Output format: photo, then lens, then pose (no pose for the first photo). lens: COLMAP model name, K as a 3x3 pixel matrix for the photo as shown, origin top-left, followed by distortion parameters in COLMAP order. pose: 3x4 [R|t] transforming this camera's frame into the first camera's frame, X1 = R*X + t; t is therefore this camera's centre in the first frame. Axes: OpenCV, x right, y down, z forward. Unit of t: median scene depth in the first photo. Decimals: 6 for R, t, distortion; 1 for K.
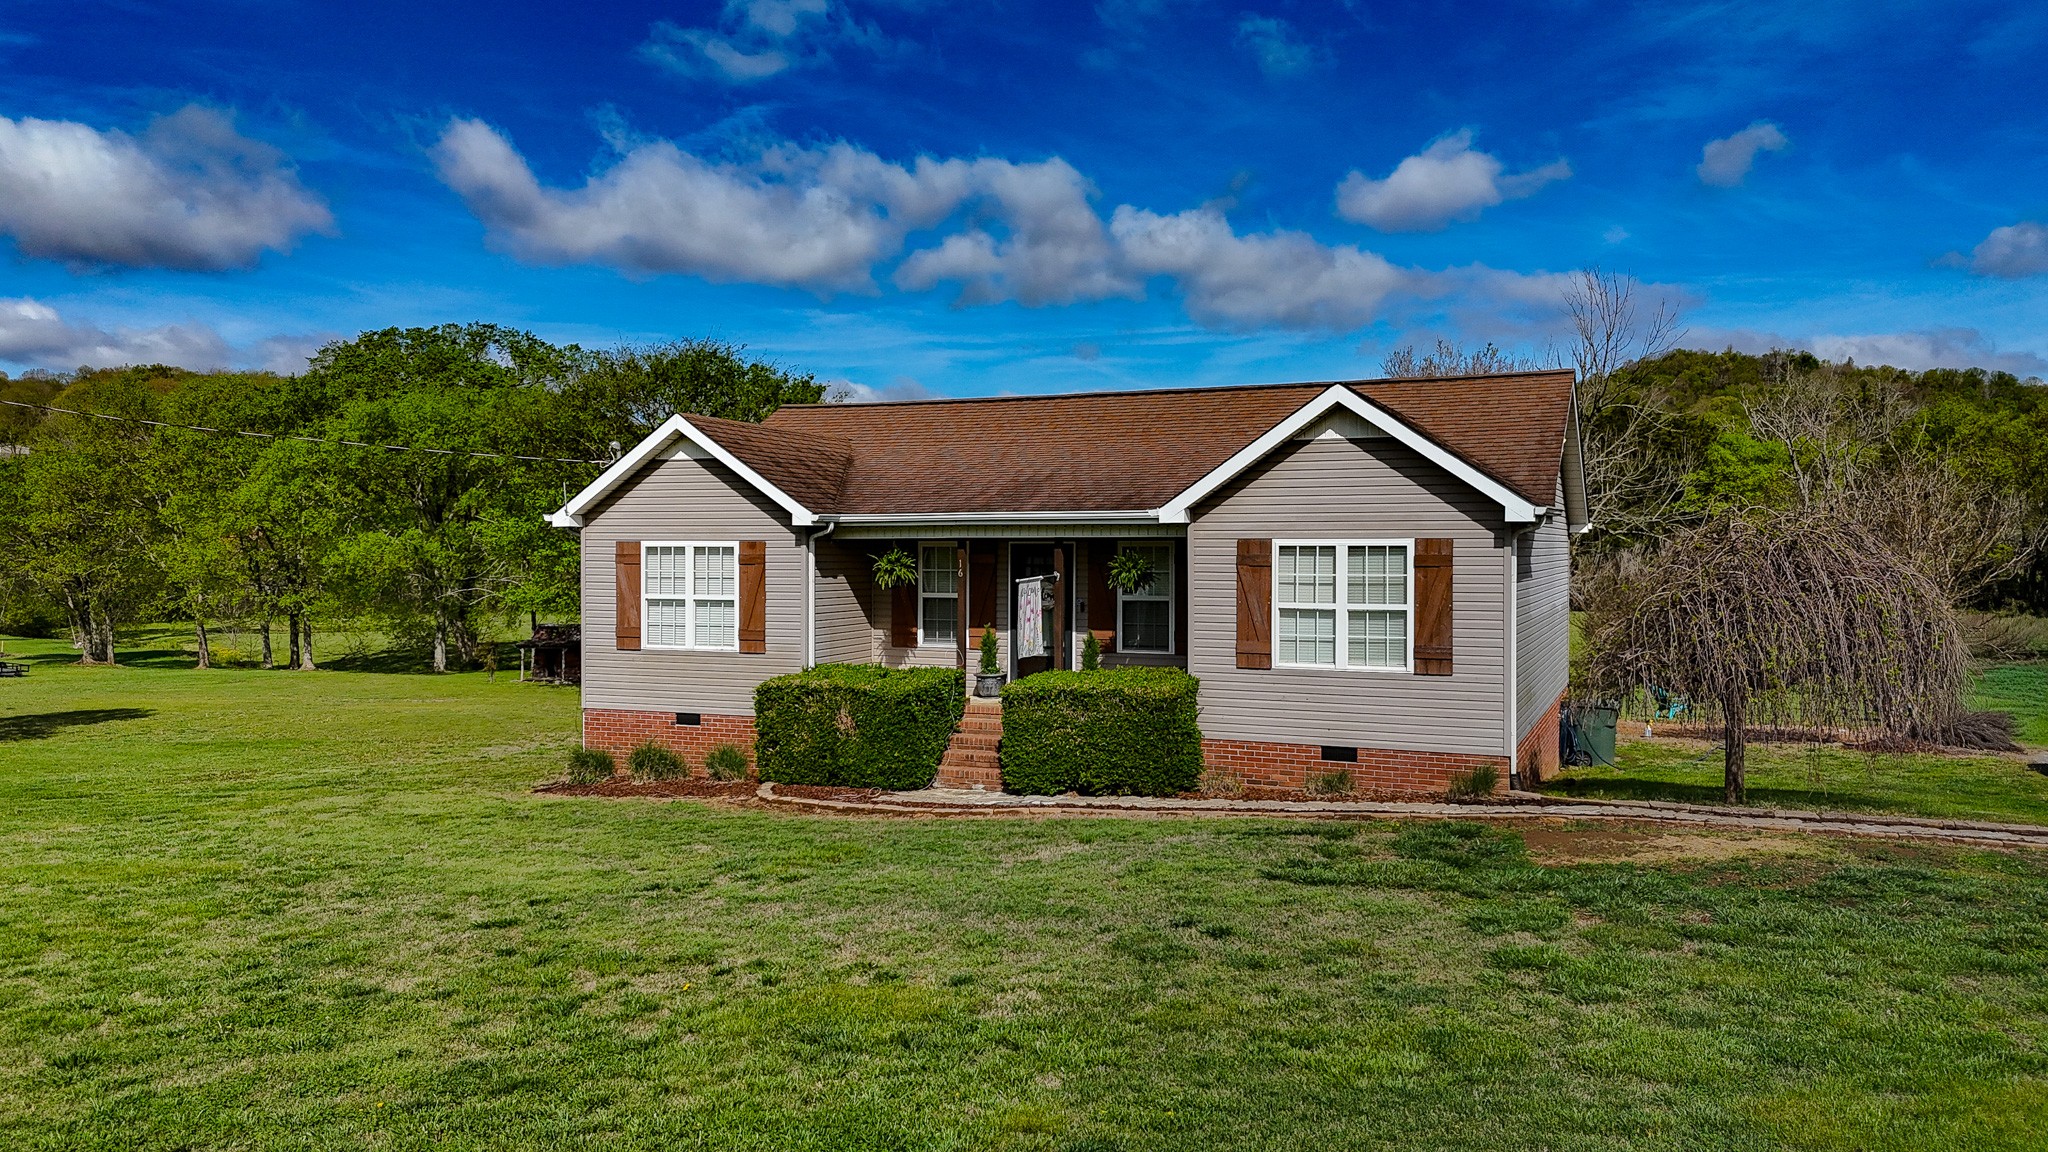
lens RADIAL K [[1524.3, 0, 1017.4], [0, 1524.3, 575.8], [0, 0, 1]] dist [0.054605, -0.041178]
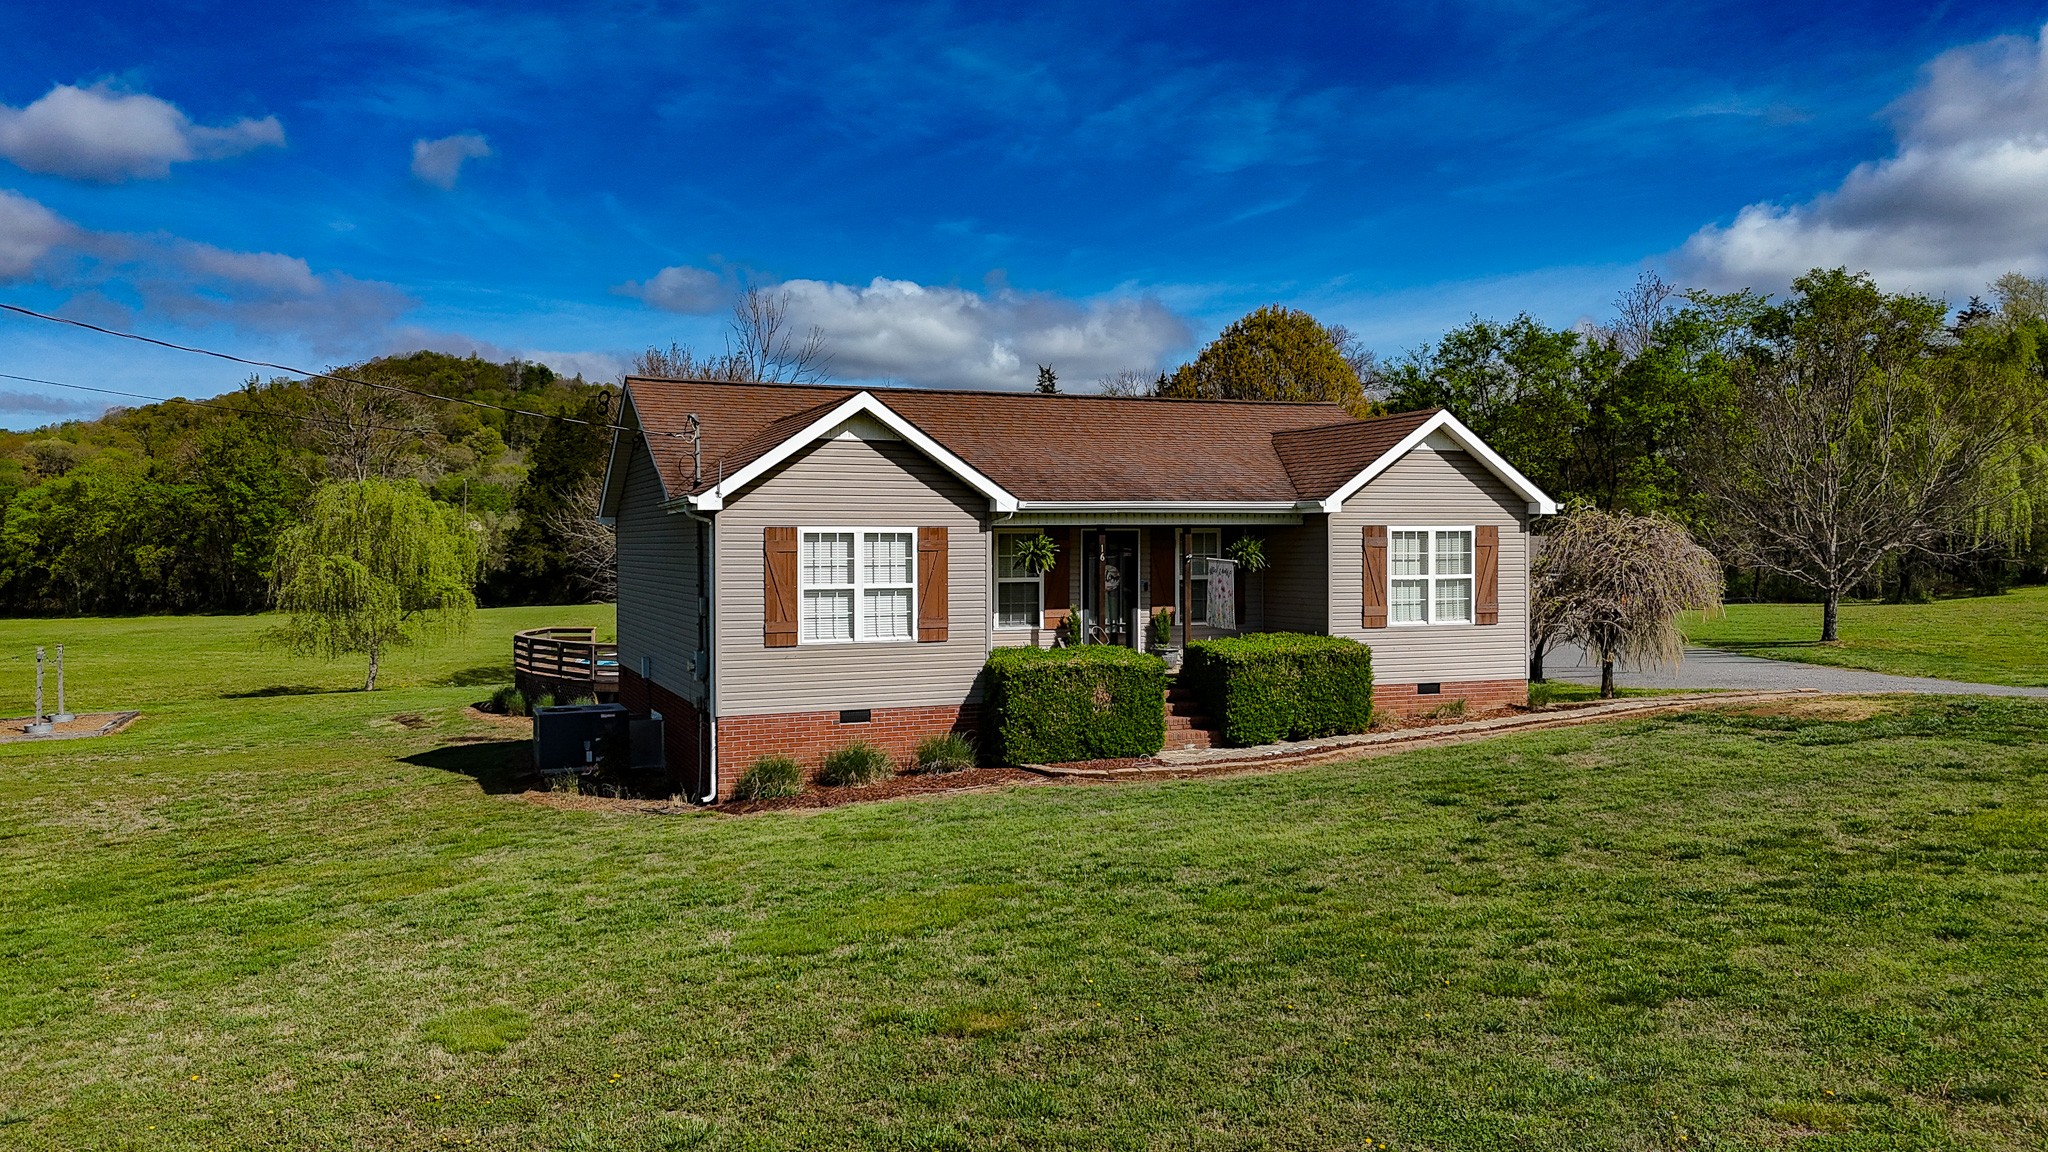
lens RADIAL K [[1504.1, 0, 1016.3], [0, 1504.1, 560.1], [0, 0, 1]] dist [0.061122, -0.015620]
pose [[0.702655, -0.013447, 0.711404, -0.825976], [0.015503, 0.999873, 0.003587, -0.004203], [-0.711362, 0.008508, 0.702774, 0.286585]]
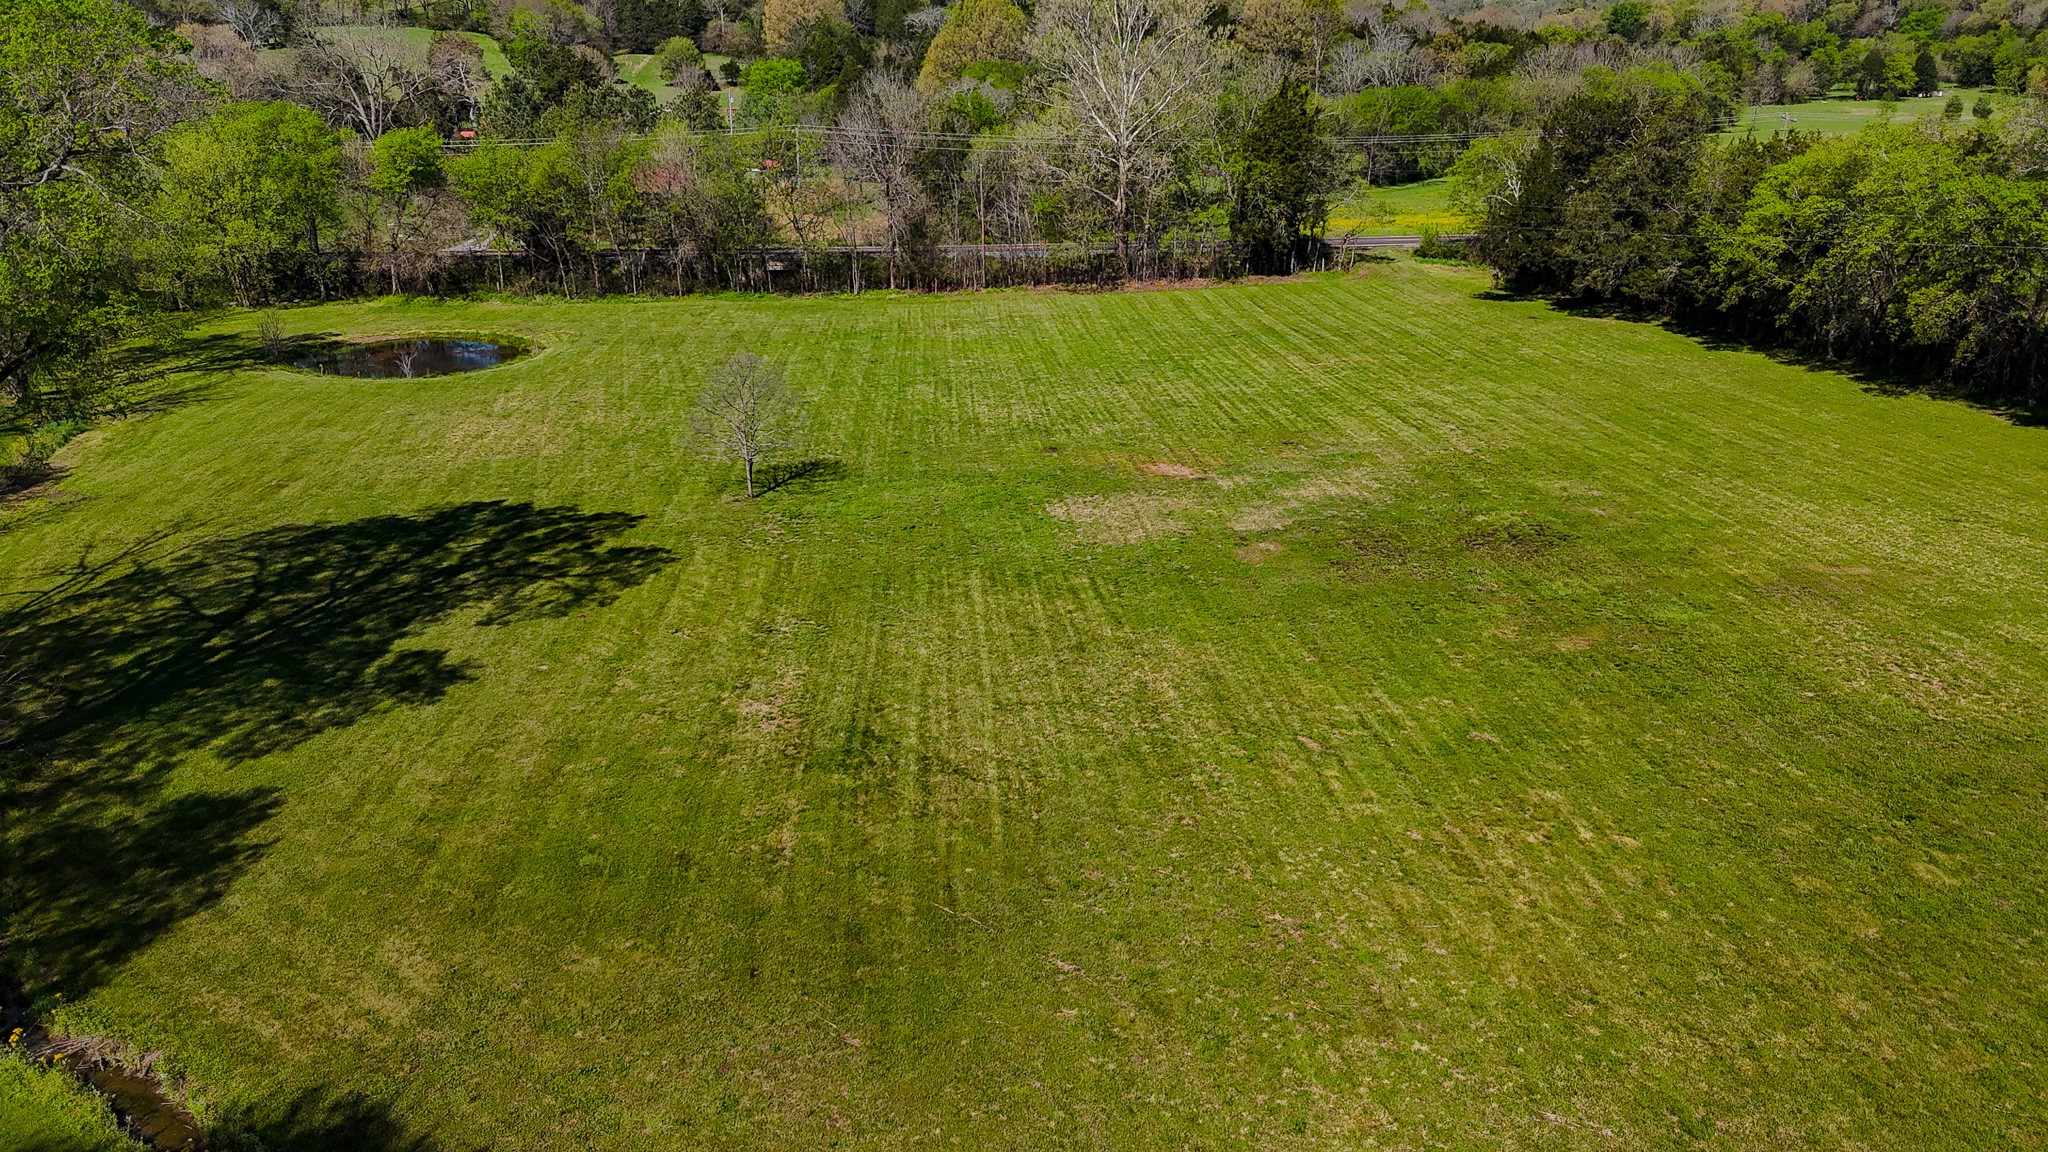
lens RADIAL K [[1524.3, 0, 1021.4], [0, 1524.3, 577.0], [0, 0, 1]] dist [0.054605, -0.041178]
pose [[0.953228, 0.089609, -0.288663, 0.222488], [0.003542, 0.951664, 0.307120, -0.575691], [0.302231, -0.293777, 0.906836, 3.134233]]
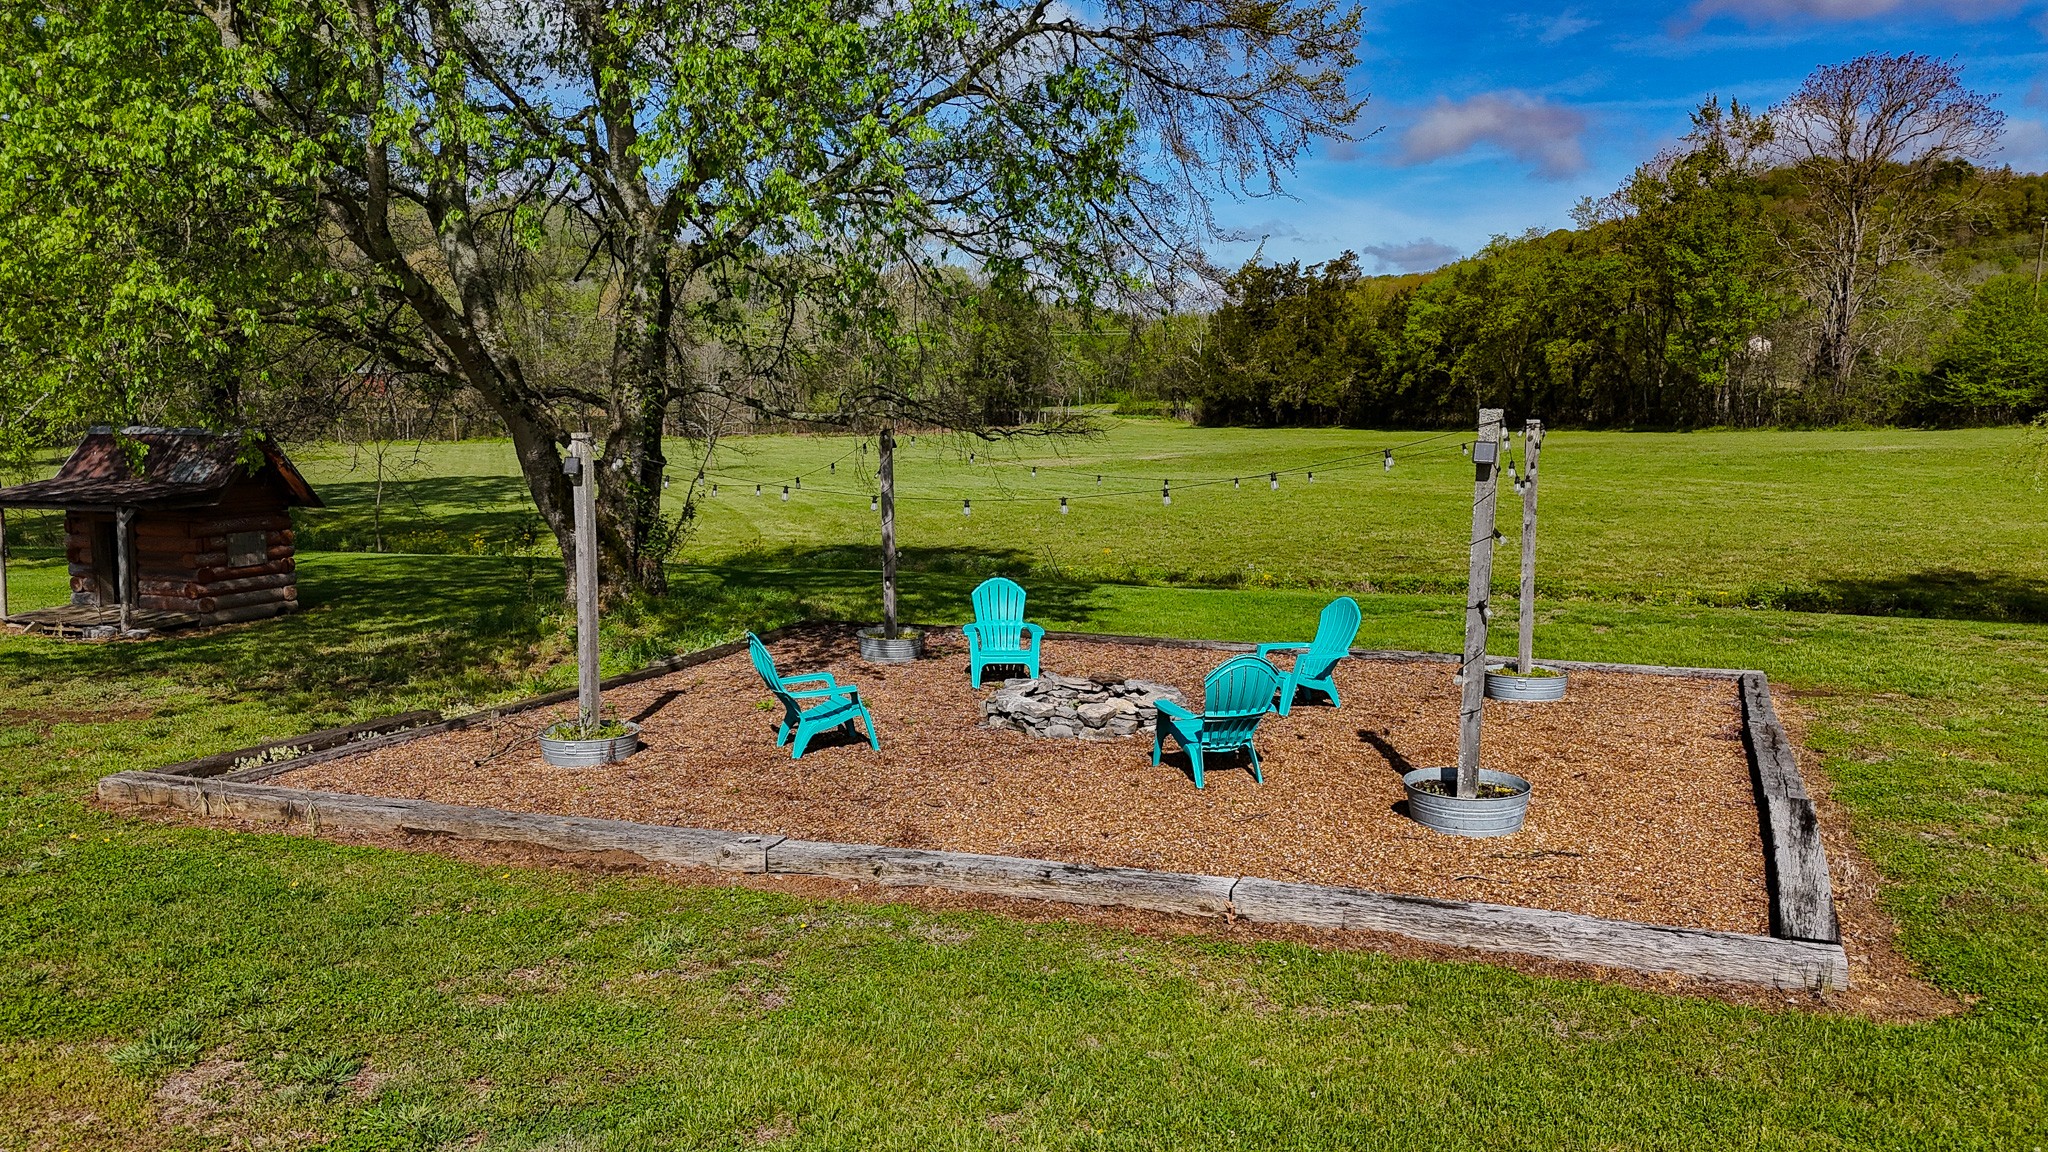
lens RADIAL K [[1524.3, 0, 1019.8], [0, 1524.3, 580.4], [0, 0, 1]] dist [0.054605, -0.041178]
pose [[0.999259, 0.000407, -0.038483, -0.388677], [0.004041, 0.993304, 0.115456, 0.092694], [0.038273, -0.115526, 0.992567, 2.241529]]
